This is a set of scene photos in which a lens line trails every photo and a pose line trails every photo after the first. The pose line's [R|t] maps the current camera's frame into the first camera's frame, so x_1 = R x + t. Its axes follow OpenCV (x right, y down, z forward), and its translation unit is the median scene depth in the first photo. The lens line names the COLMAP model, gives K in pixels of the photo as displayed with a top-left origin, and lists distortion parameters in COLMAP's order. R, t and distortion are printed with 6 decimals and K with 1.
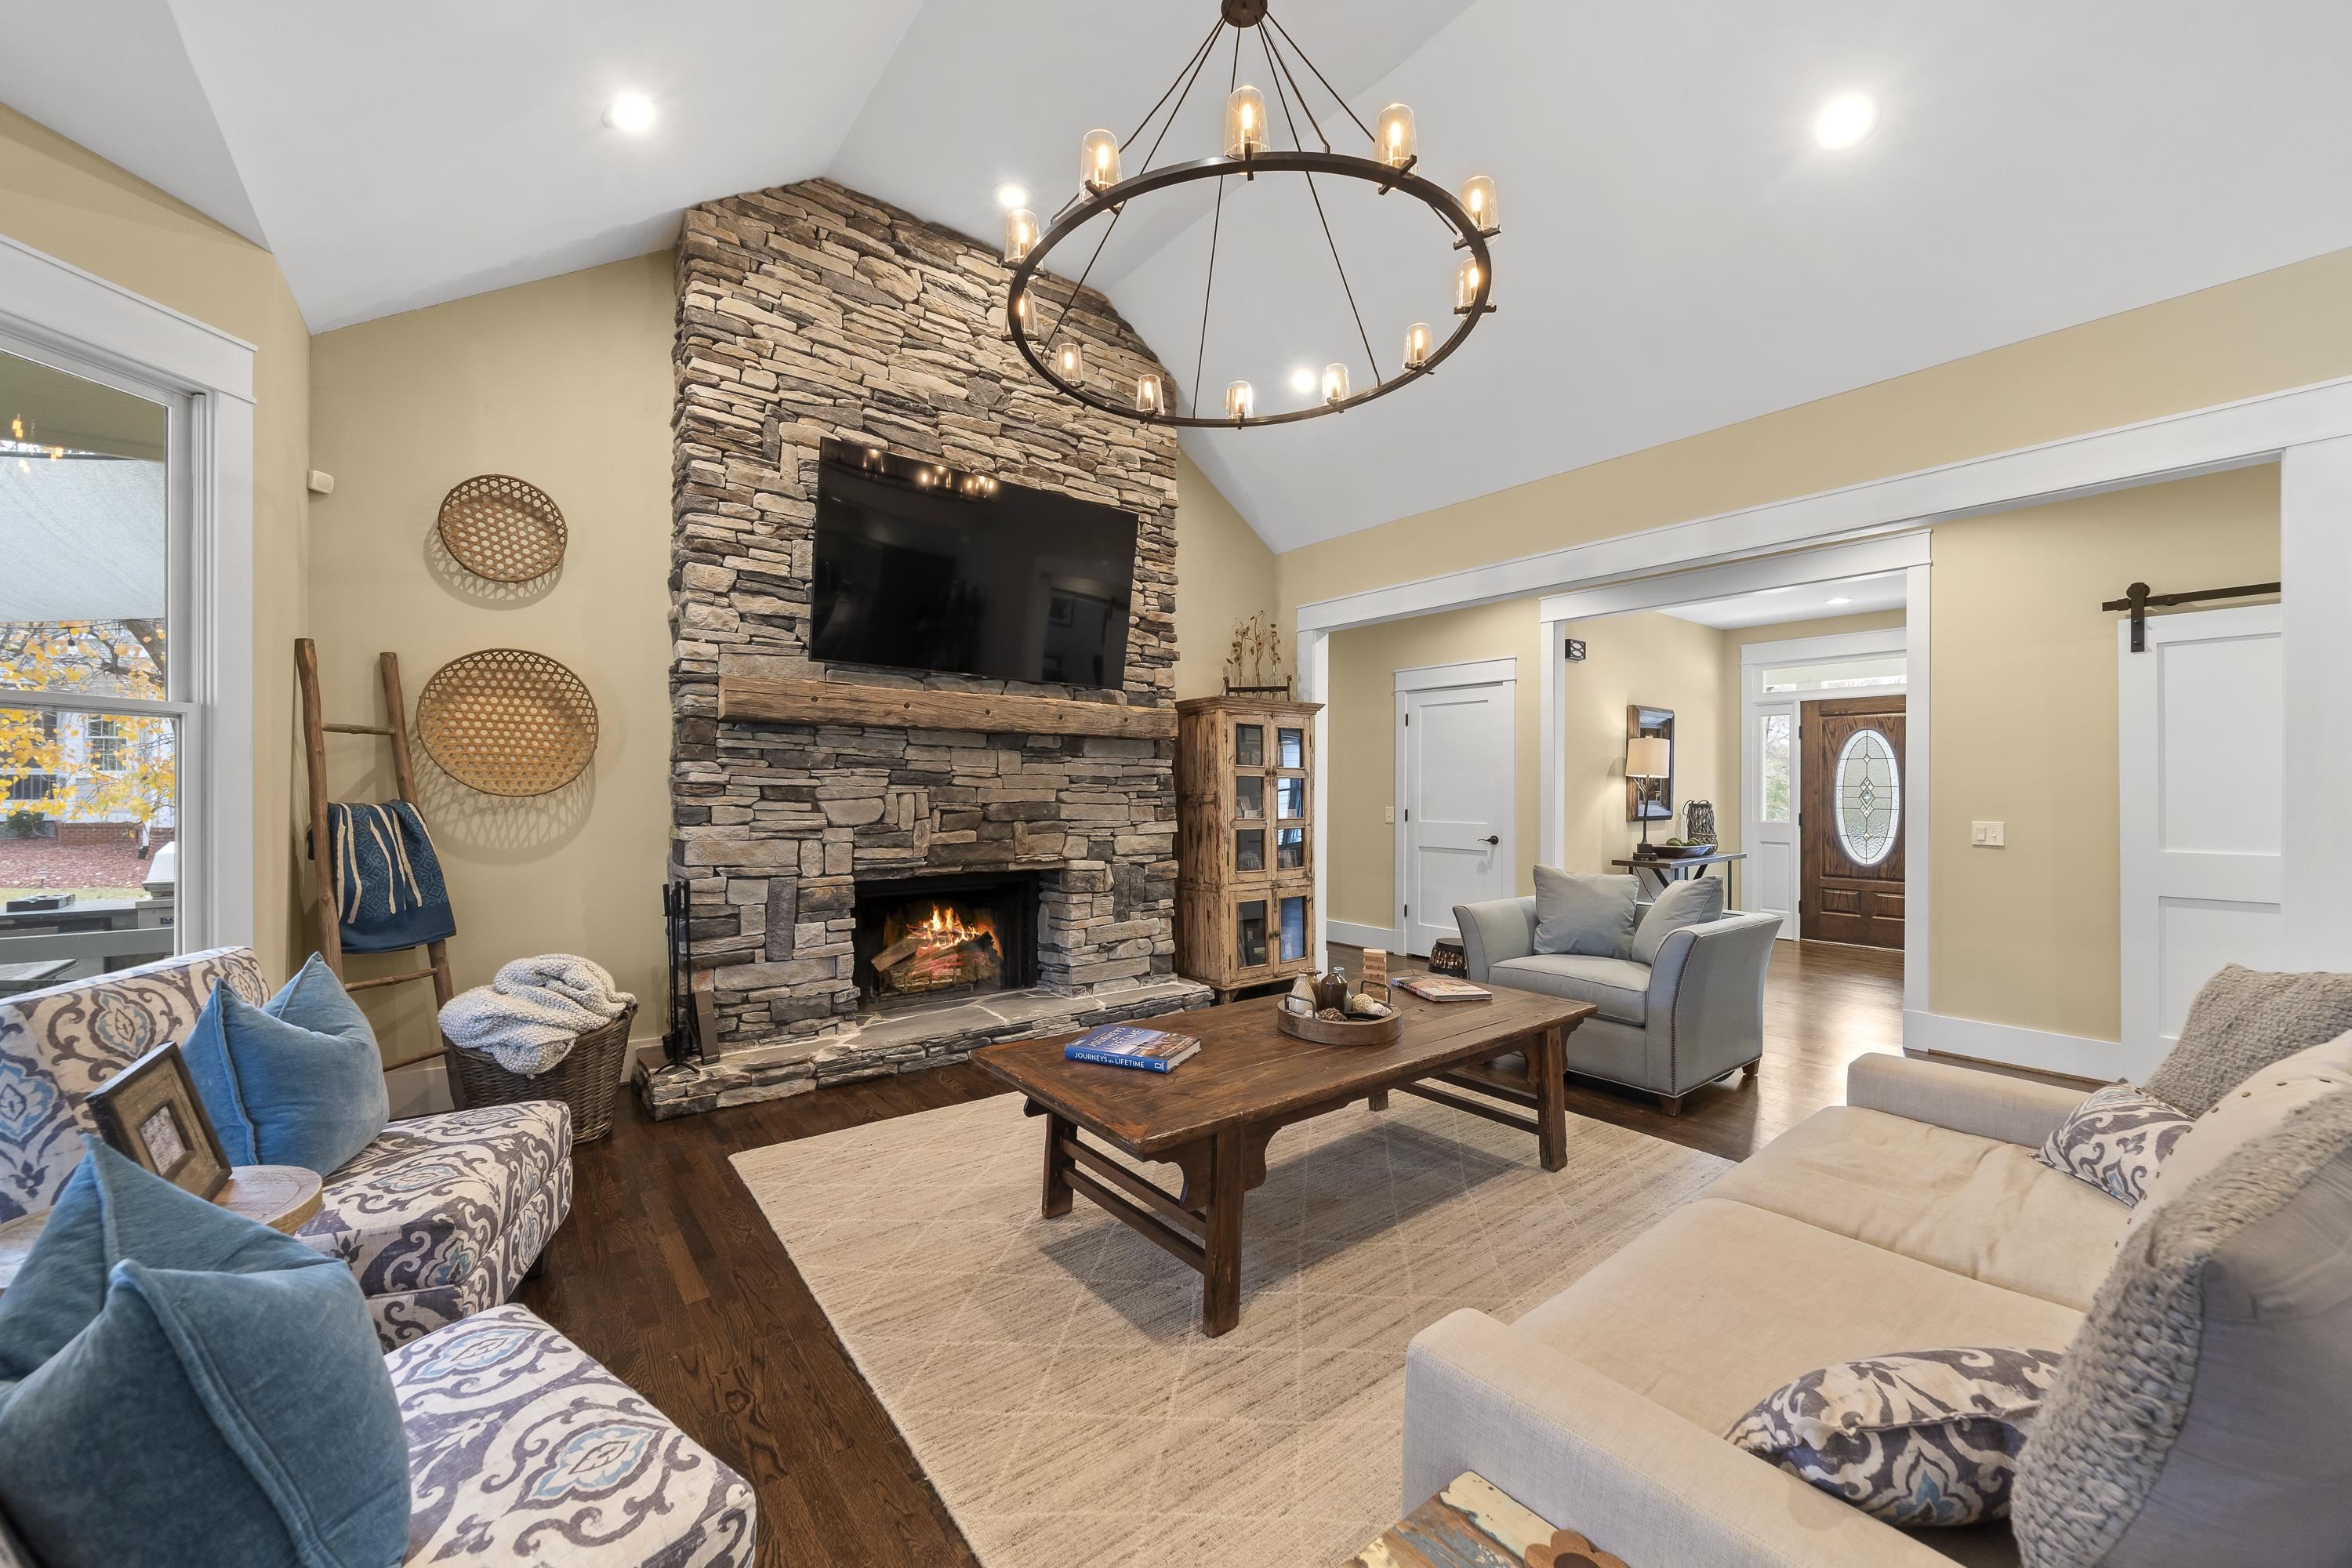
lens RADIAL K [[906.6, 0, 1180.9], [0, 906.6, 787.8], [0, 0, 1]] dist [-0.000017, 0.000341]
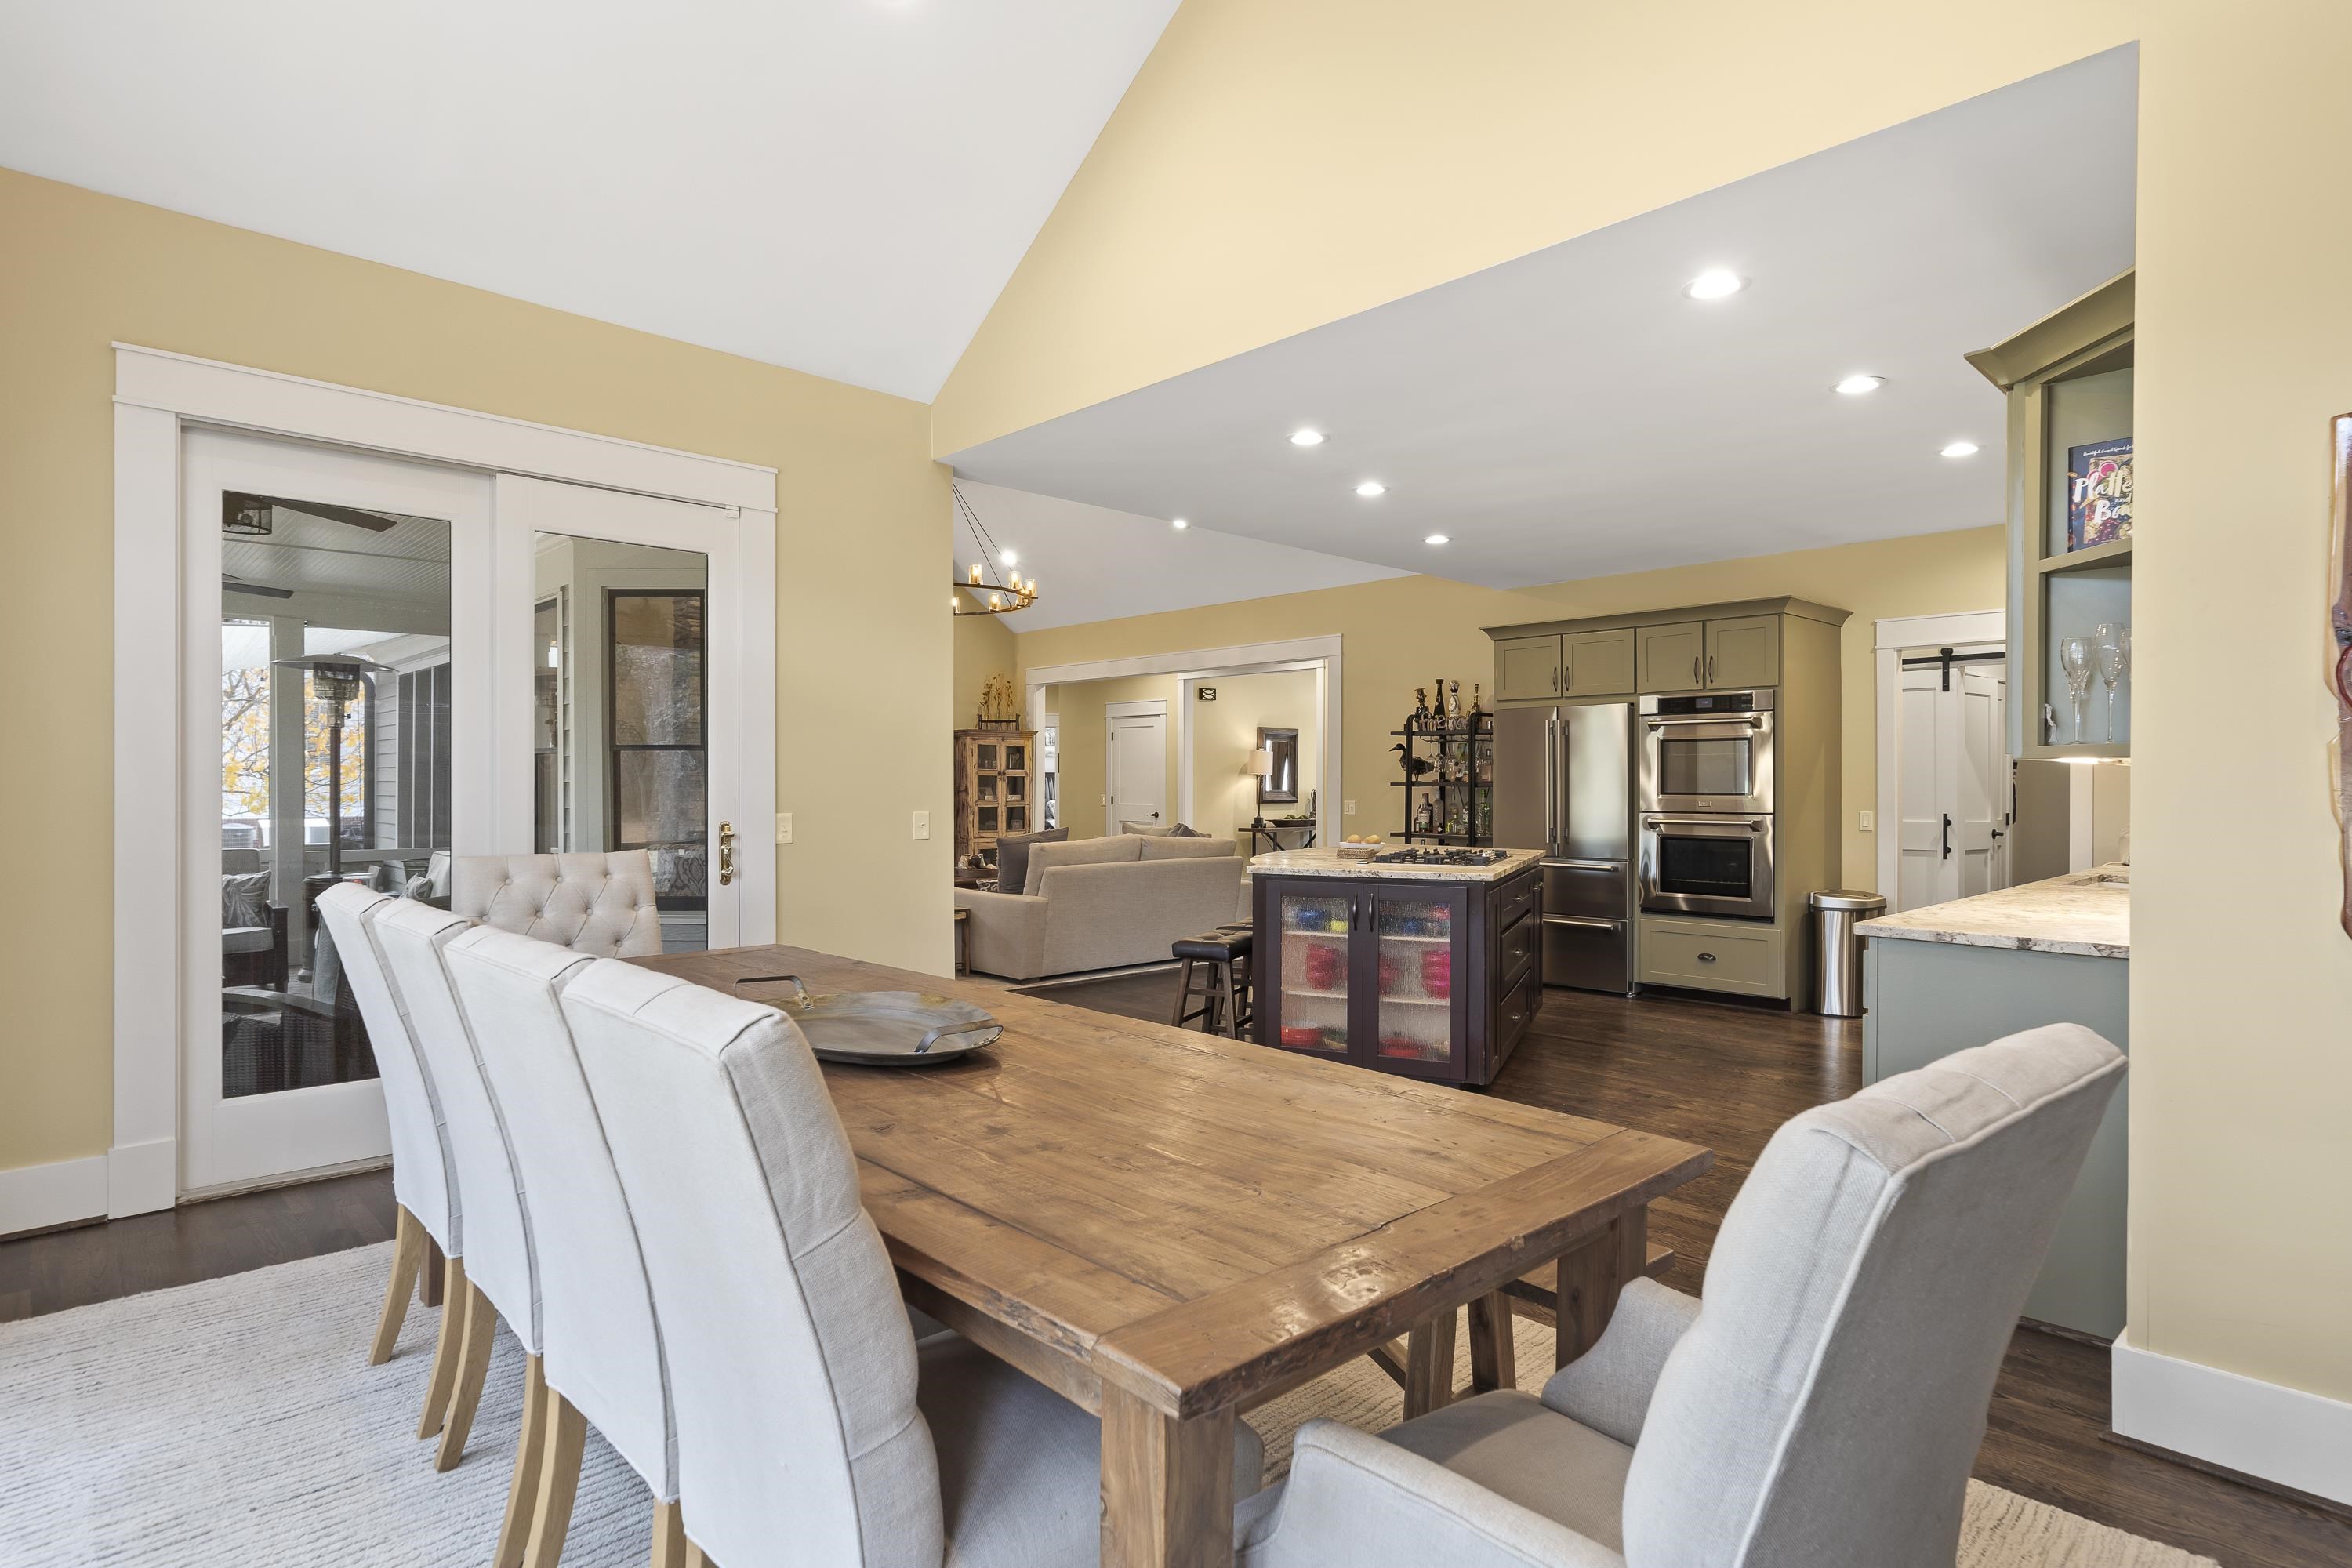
lens RADIAL K [[1227.8, 0, 1172.4], [0, 1227.8, 785.4], [0, 0, 1]] dist [-0.000192, -0.000001]
pose [[0.996674, -0.005262, 0.081324, 0.213209], [0.005038, 0.999983, 0.002956, 0.000361], [-0.081338, -0.002537, 0.996683, -1.209588]]
